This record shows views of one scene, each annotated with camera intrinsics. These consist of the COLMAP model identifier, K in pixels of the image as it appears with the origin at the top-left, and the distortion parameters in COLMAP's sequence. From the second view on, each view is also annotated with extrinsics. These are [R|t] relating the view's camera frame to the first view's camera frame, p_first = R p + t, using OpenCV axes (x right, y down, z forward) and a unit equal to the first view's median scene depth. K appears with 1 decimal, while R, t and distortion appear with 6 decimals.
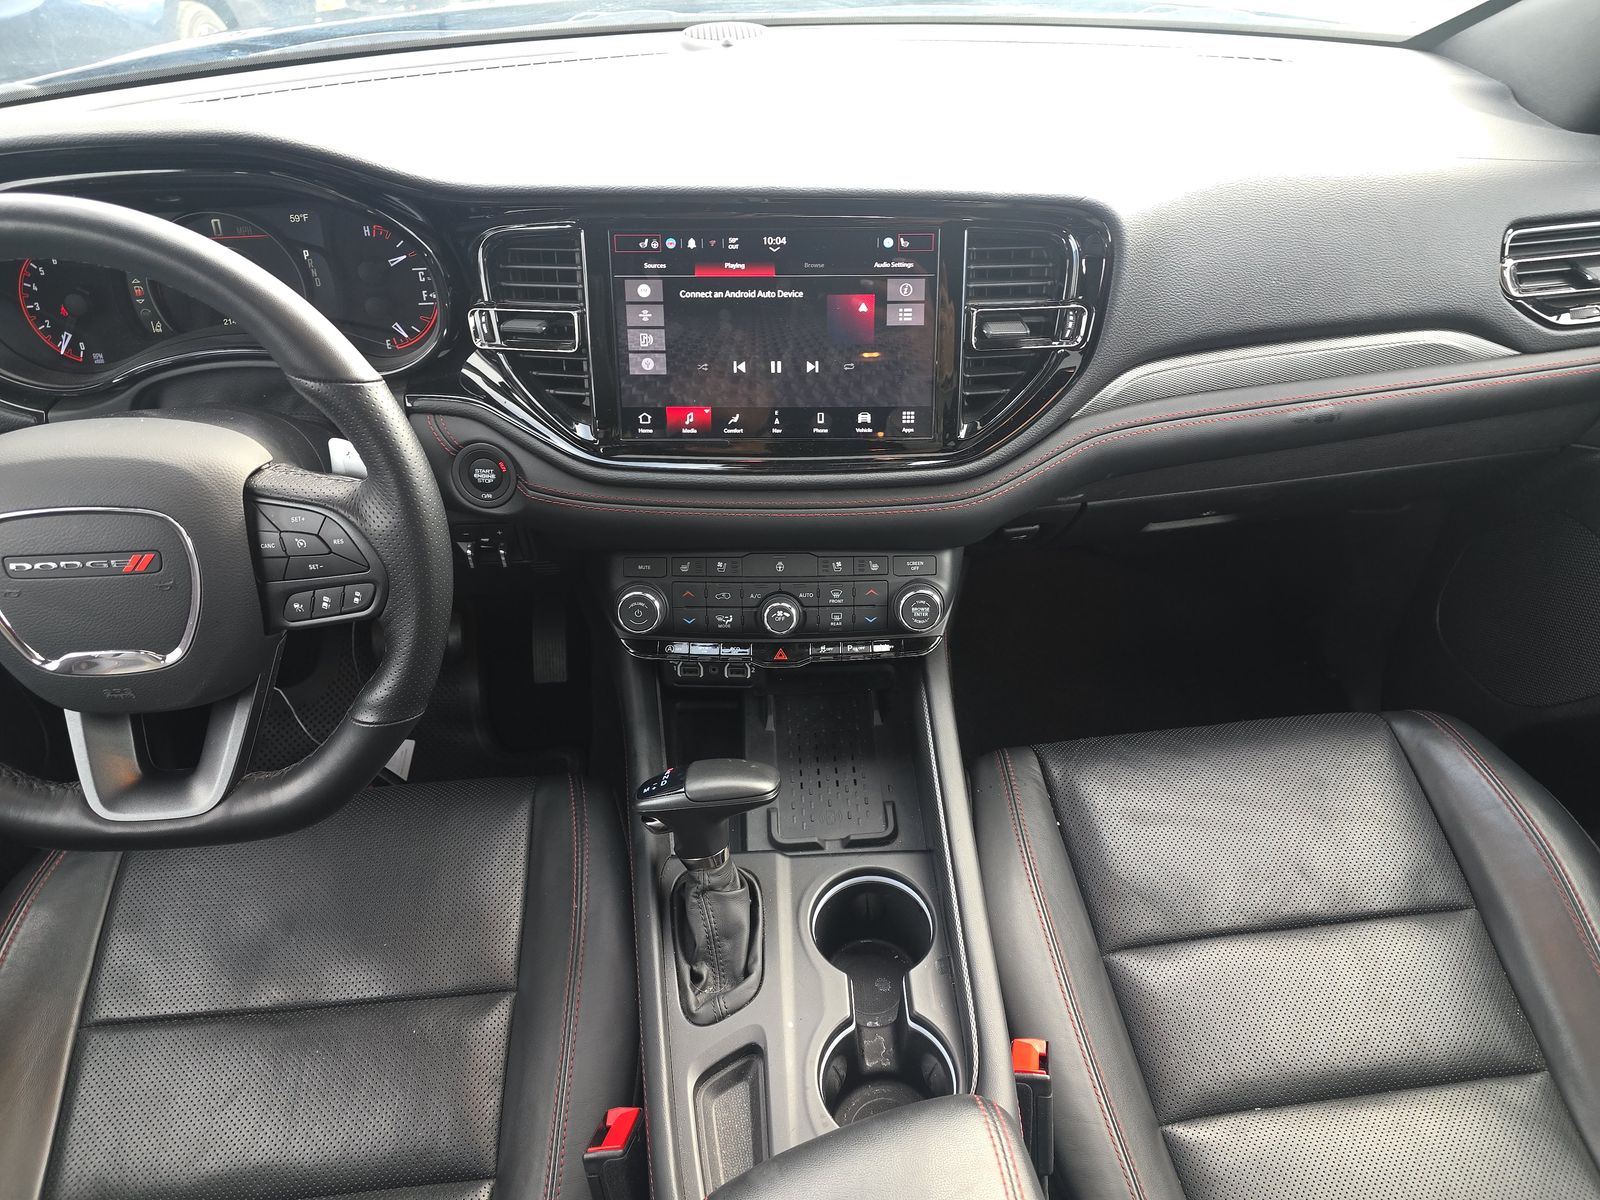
lens RADIAL K [[1047.8, 0, 800.0], [0, 1047.8, 600.0], [0, 0, 1]] dist [0.082078, -0.065772]
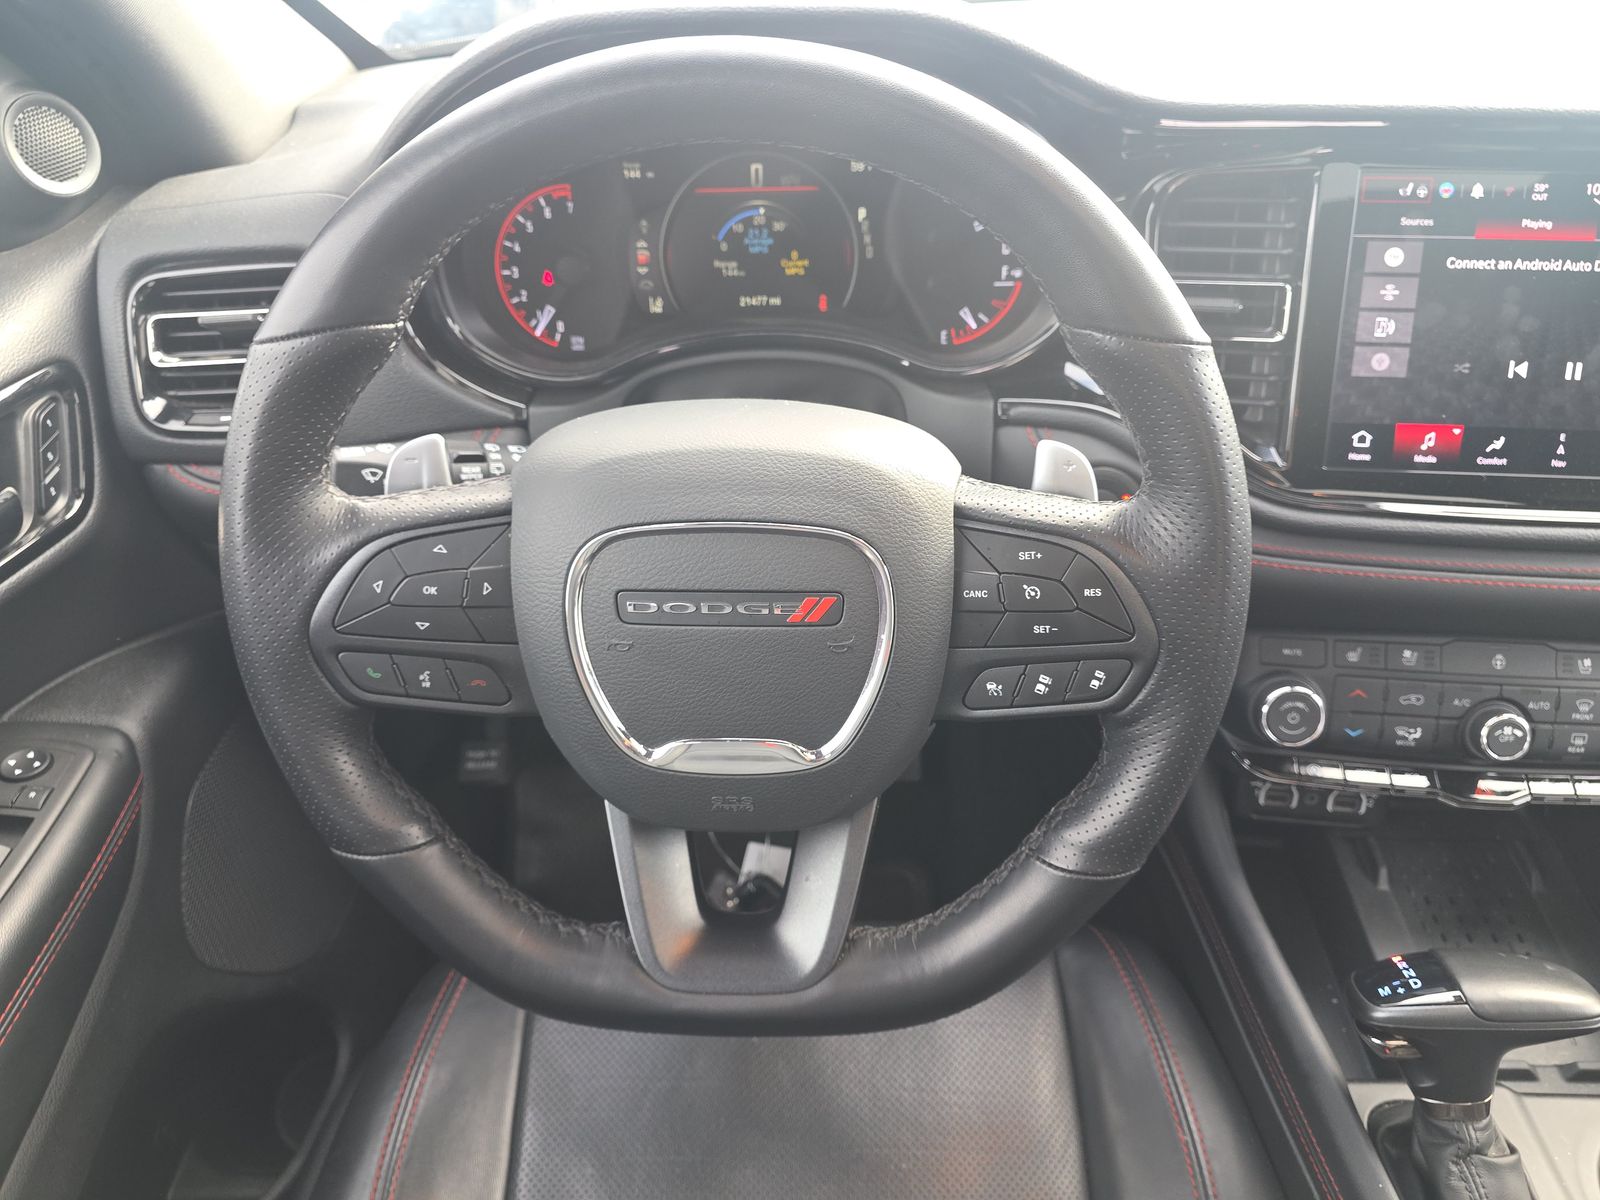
lens RADIAL K [[1071.0, 0, 793.1], [0, 1071.0, 593.8], [0, 0, 1]] dist [0.018221, -0.002037]
pose [[0.996848, 0.049058, -0.062342, -0.473150], [-0.054143, 0.995105, -0.082677, 0.008195], [0.057981, 0.085792, 0.994625, 0.280056]]
